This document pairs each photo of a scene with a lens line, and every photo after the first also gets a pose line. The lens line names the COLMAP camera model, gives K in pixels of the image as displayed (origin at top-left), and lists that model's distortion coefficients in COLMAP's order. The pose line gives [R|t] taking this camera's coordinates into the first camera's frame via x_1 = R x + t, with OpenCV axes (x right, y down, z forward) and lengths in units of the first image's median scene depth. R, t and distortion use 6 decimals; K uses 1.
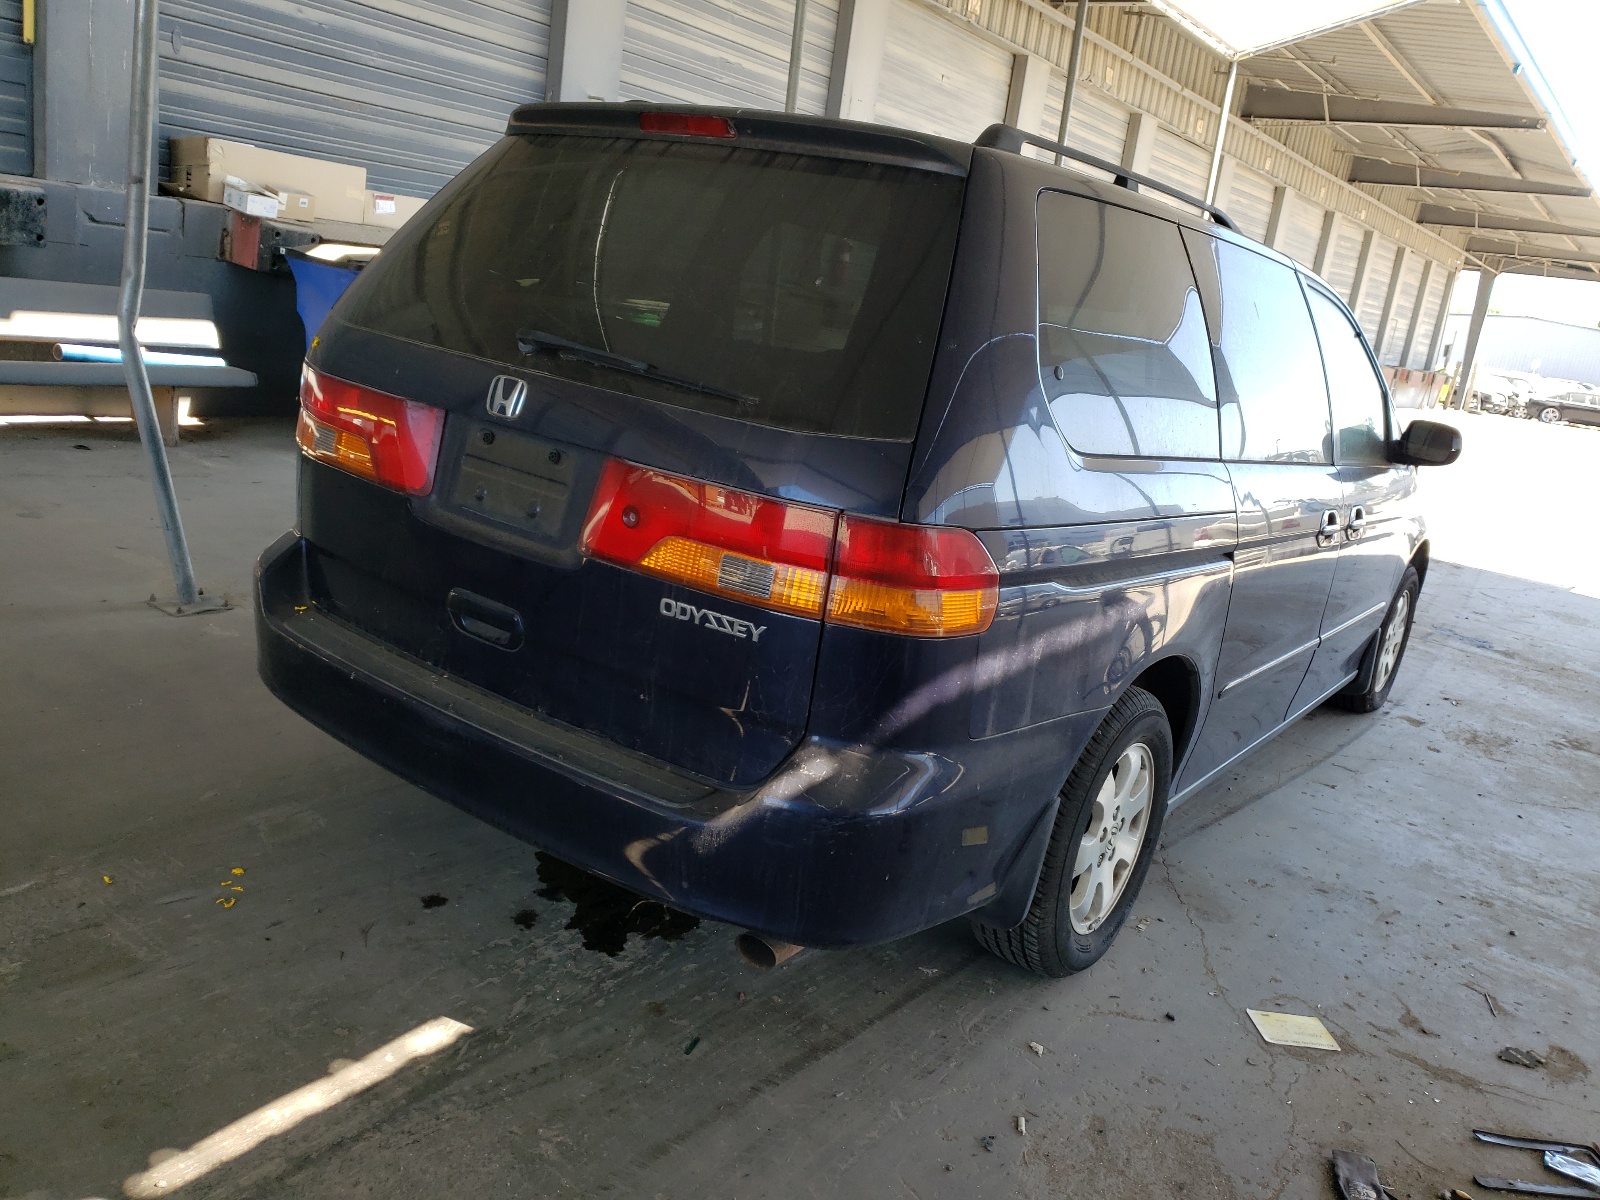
lens RADIAL K [[1236.6, 0, 801.4], [0, 1236.6, 595.6], [0, 0, 1]] dist [0.012650, -0.009258]
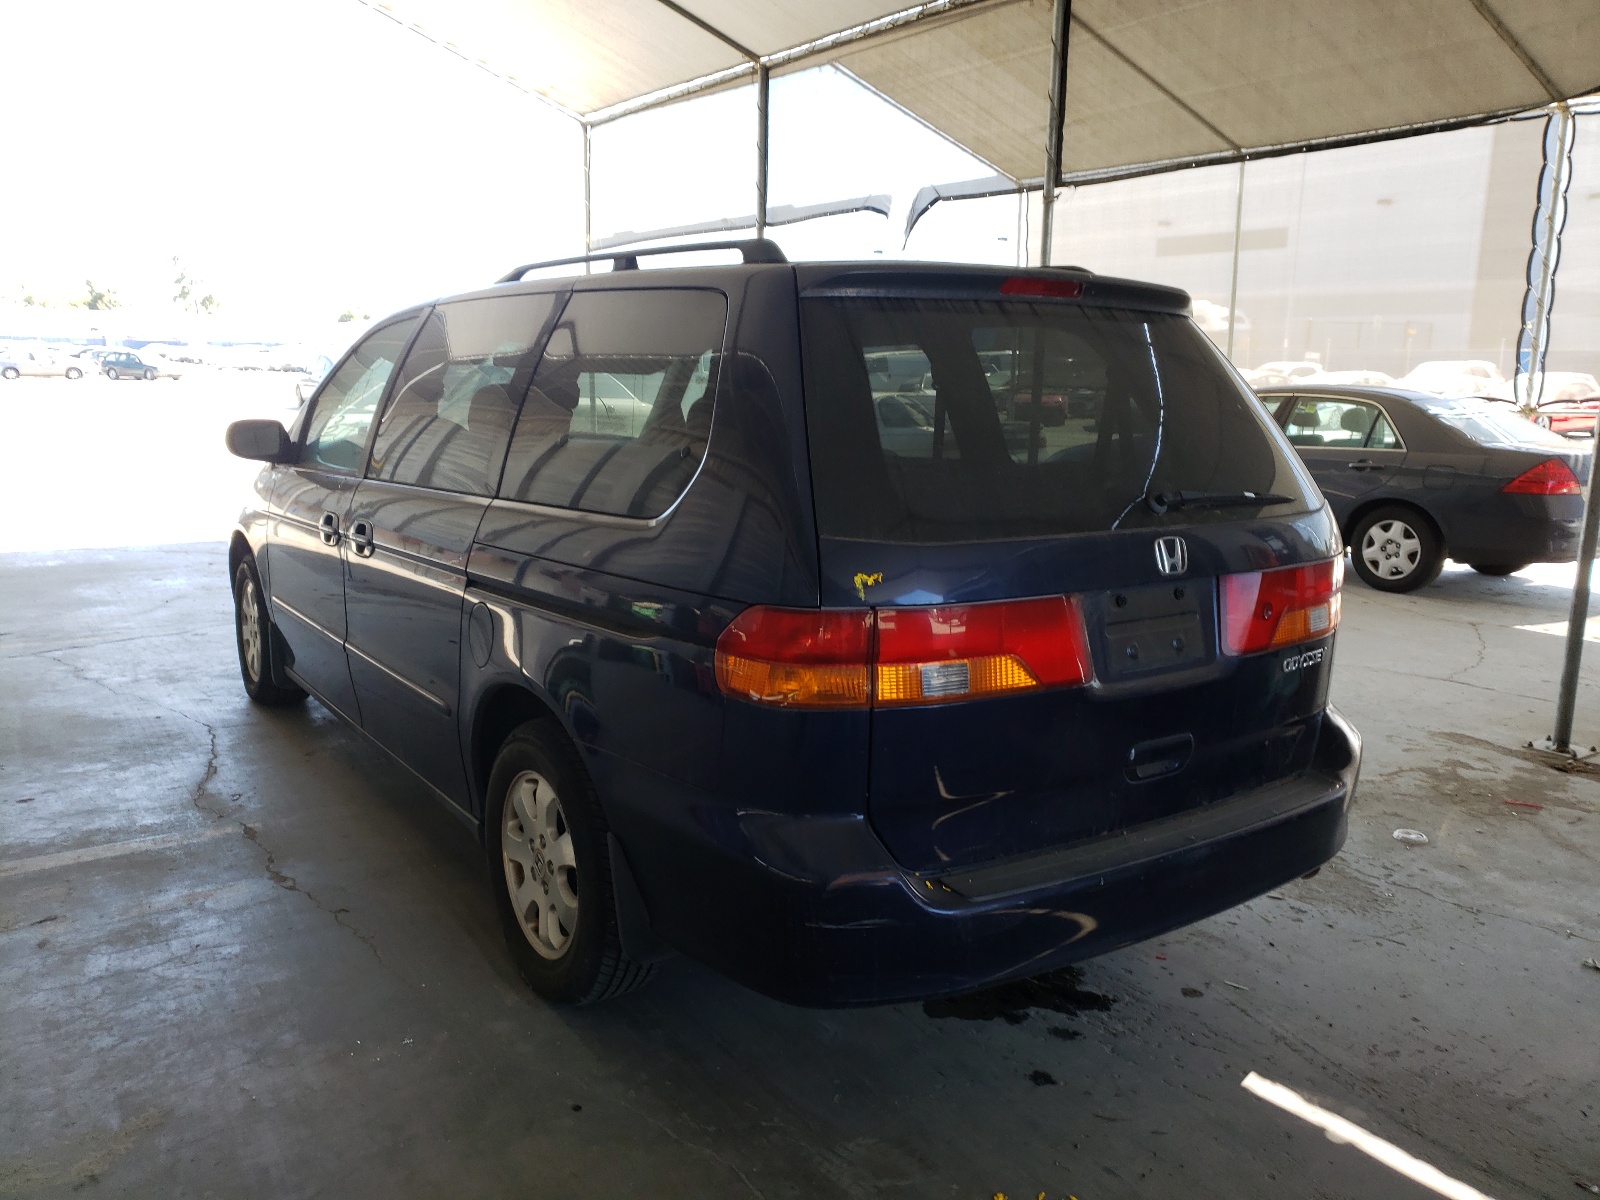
lens RADIAL K [[1236.6, 0, 801.6], [0, 1236.6, 599.4], [0, 0, 1]] dist [0.012650, -0.009258]
pose [[0.328467, -0.305371, 0.893788, -1.223225], [0.261260, 0.938746, 0.224719, -0.416107], [-0.907663, 0.159698, 0.388129, 0.793007]]
